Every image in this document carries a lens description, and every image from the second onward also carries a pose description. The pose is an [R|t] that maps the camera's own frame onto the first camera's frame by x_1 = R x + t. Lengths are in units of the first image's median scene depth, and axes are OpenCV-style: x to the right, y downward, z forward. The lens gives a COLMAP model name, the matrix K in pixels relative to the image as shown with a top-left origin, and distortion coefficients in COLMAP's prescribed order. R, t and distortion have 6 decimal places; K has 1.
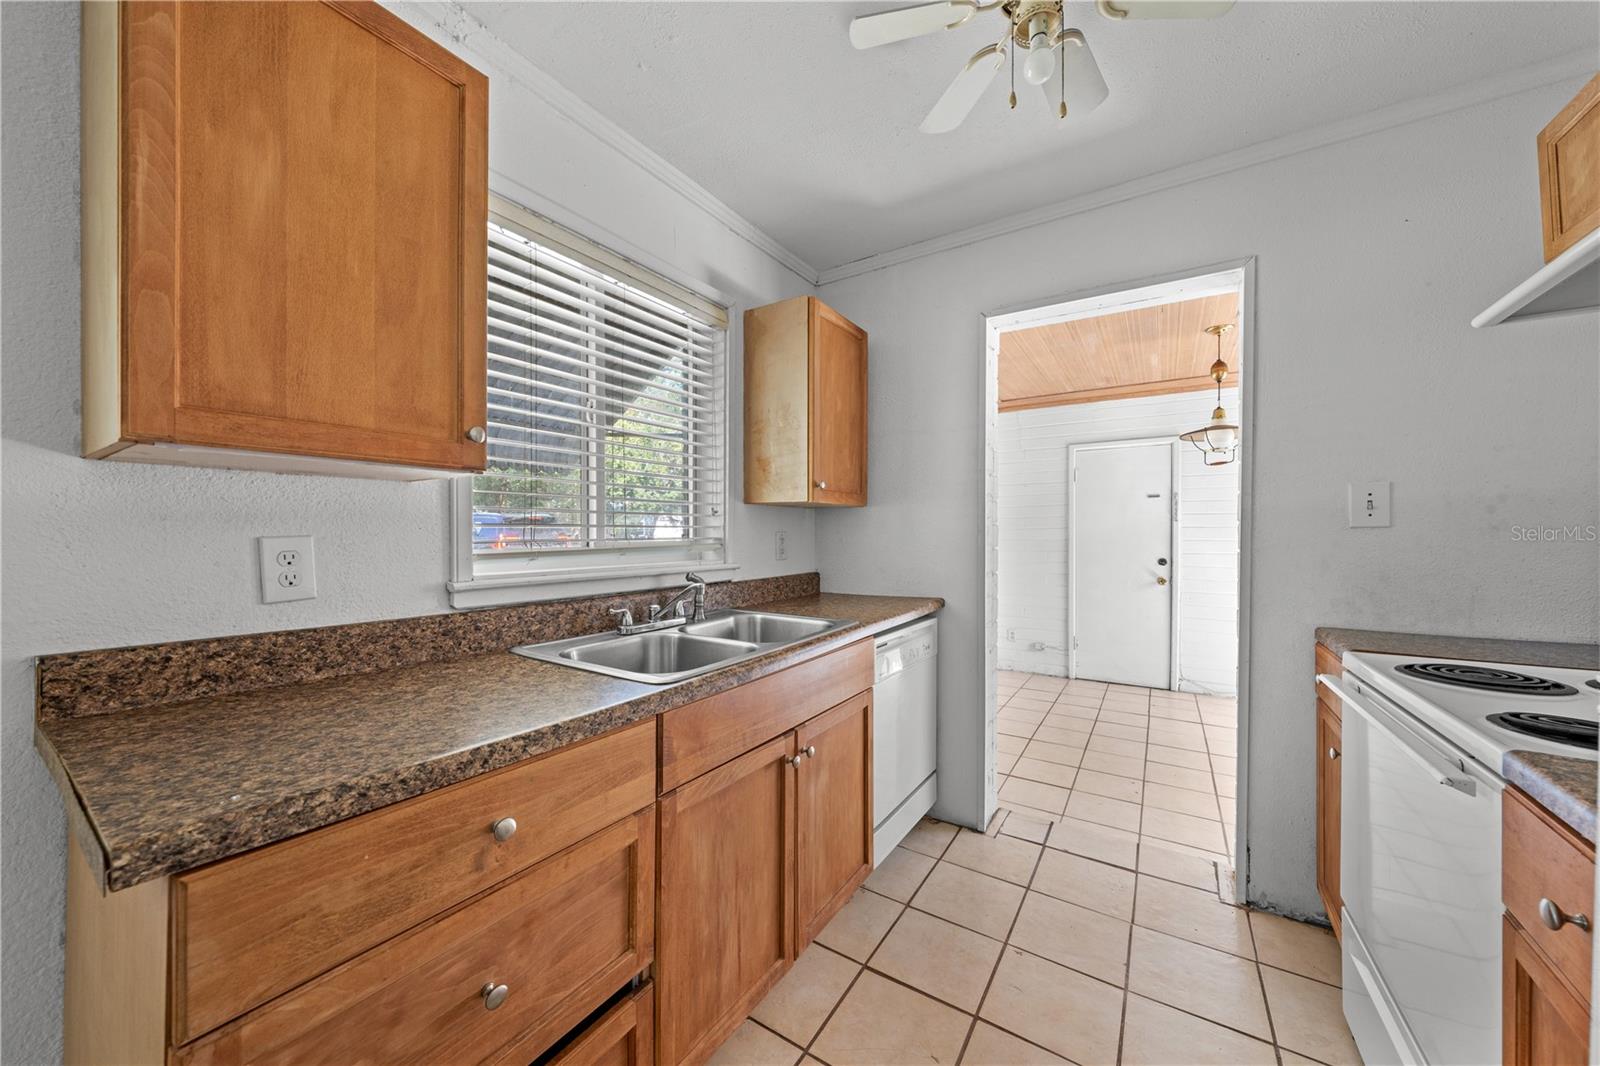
lens RADIAL K [[568.1, 0, 799.7], [0, 568.1, 537.8], [0, 0, 1]] dist [-0.001769, -0.000223]
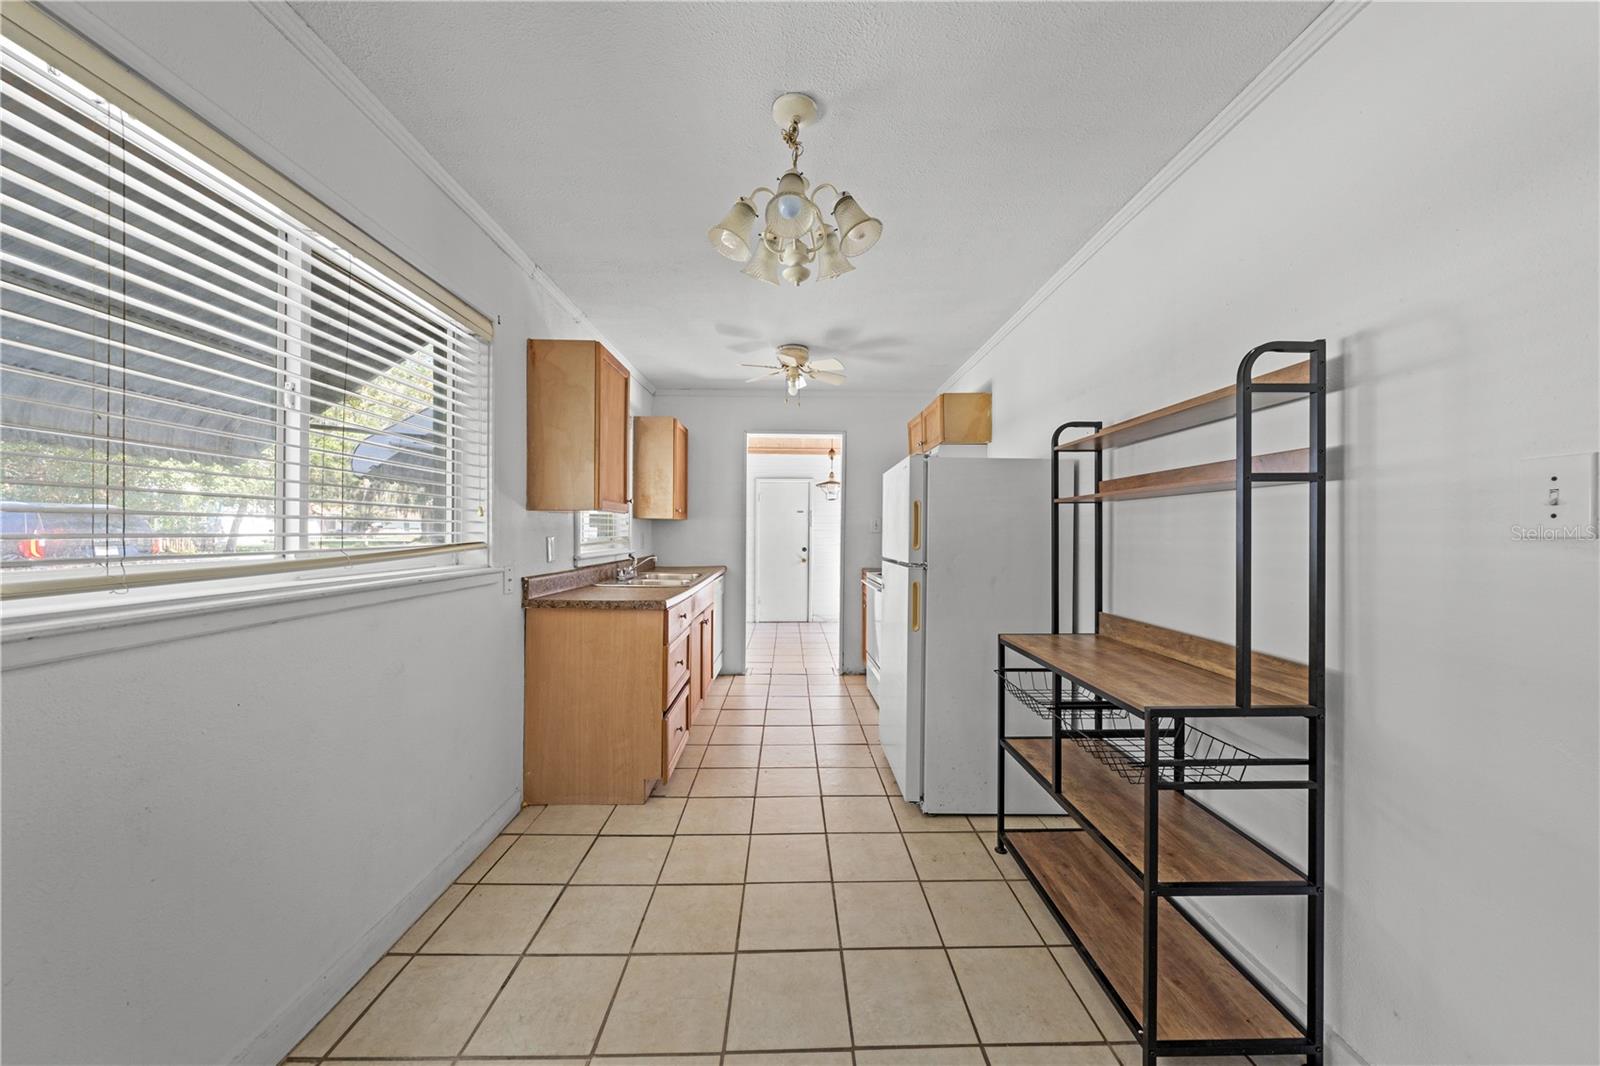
lens RADIAL K [[547.8, 0, 799.4], [0, 547.8, 545.3], [0, 0, 1]] dist [-0.001052, 0.000205]
pose [[0.831008, -0.009708, 0.556175, -0.934550], [-0.000802, 0.999826, 0.018650, -0.006984], [-0.556259, -0.015944, 0.830856, -1.178191]]
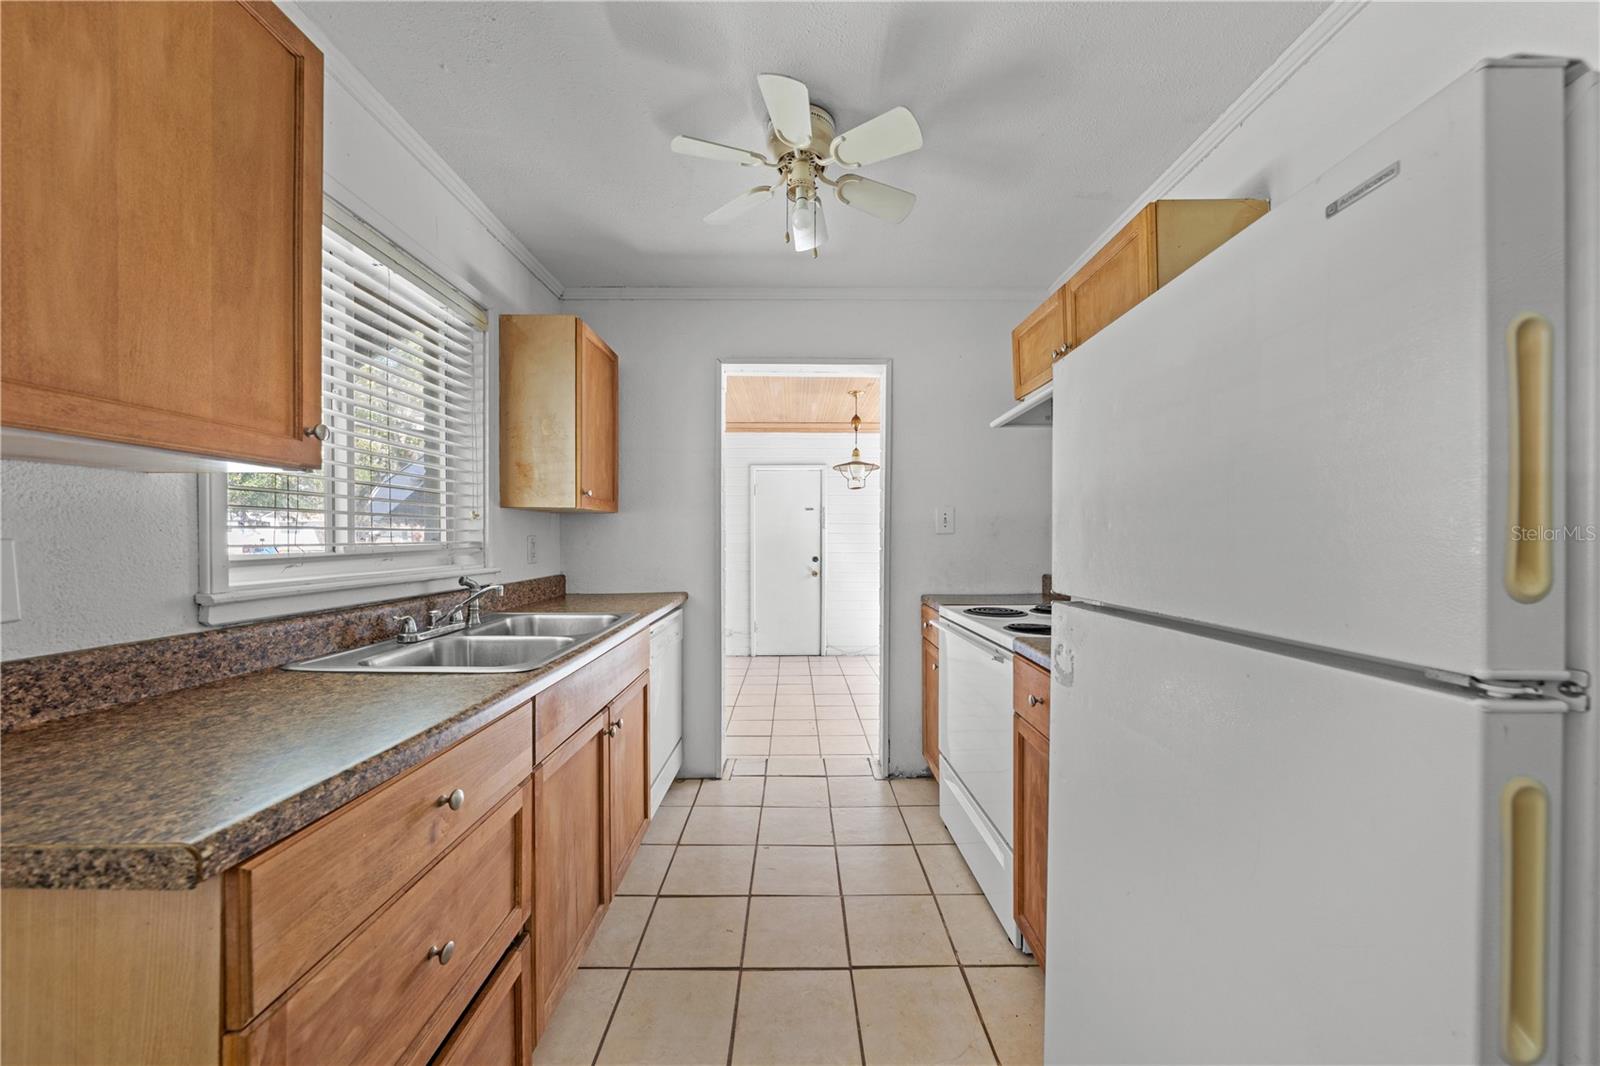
lens RADIAL K [[547.8, 0, 799.4], [0, 547.8, 545.3], [0, 0, 1]] dist [-0.001052, 0.000205]
pose [[0.836845, -0.007566, 0.547388, -0.266356], [0.004475, 0.999966, 0.006980, 0.002977], [-0.547422, -0.003391, 0.836850, -0.136013]]
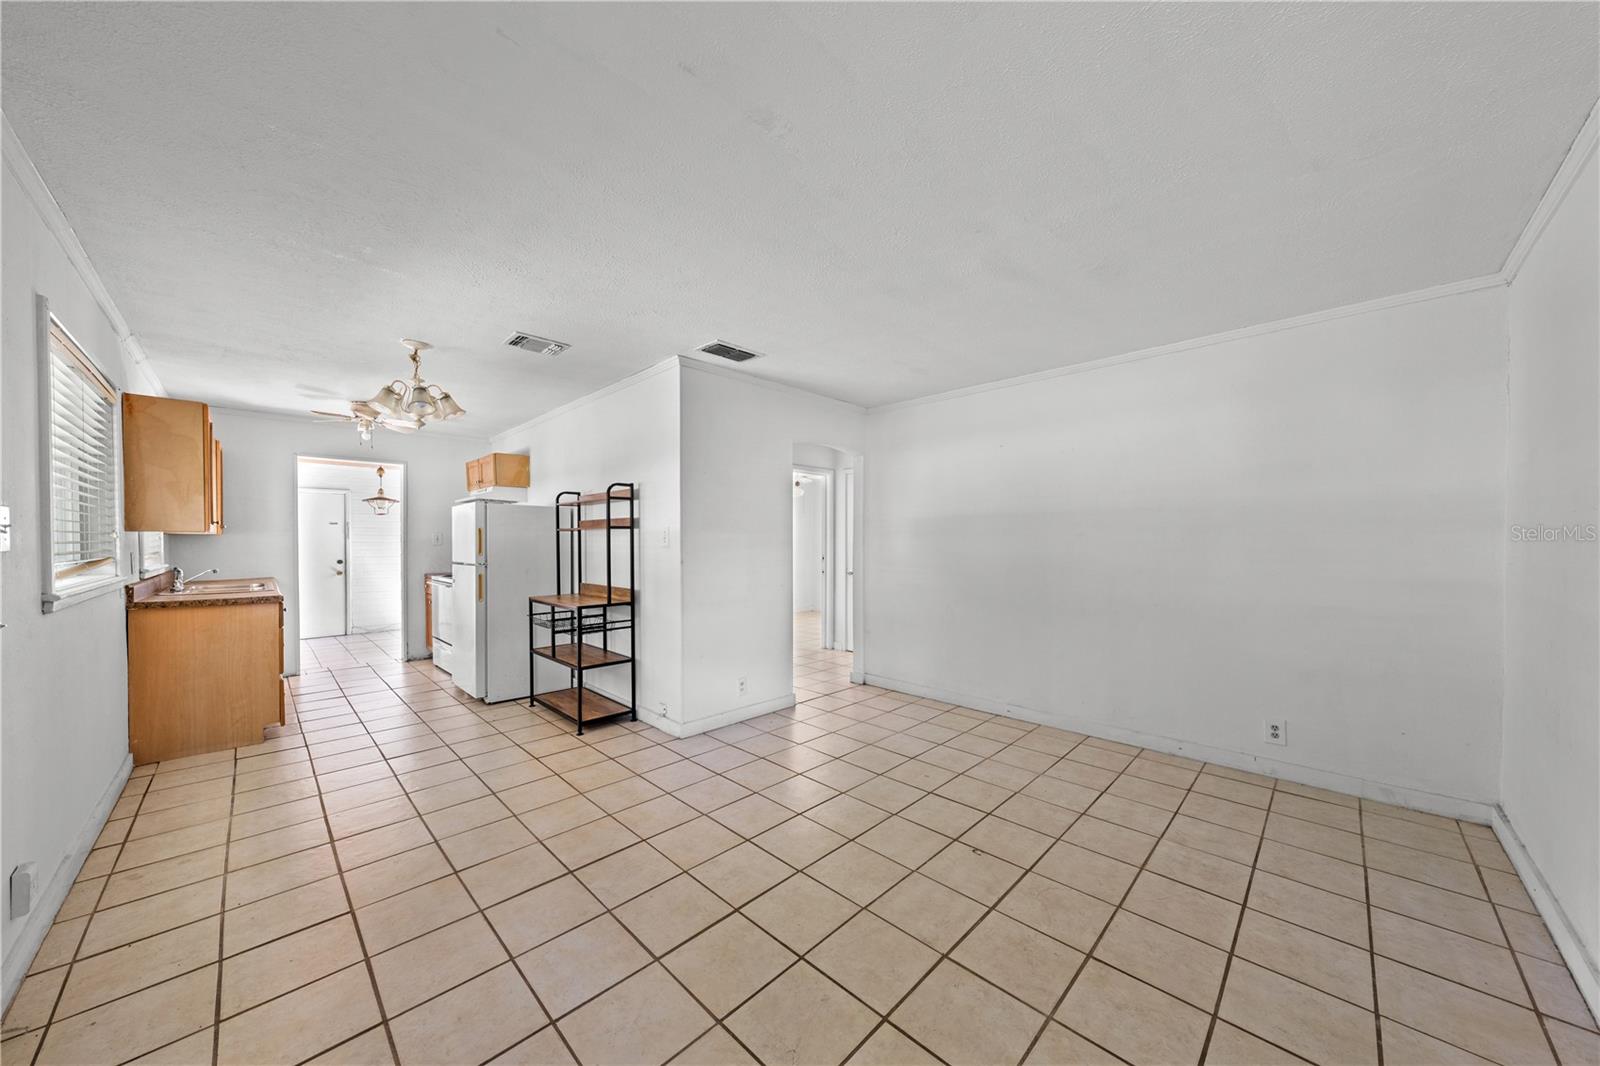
lens RADIAL K [[547.8, 0, 799.4], [0, 547.8, 545.3], [0, 0, 1]] dist [-0.001052, 0.000205]
pose [[0.213640, -0.007321, 0.976885, -2.061395], [0.008060, 0.999951, 0.005731, -0.019872], [-0.976879, 0.006649, 0.213688, -2.156314]]
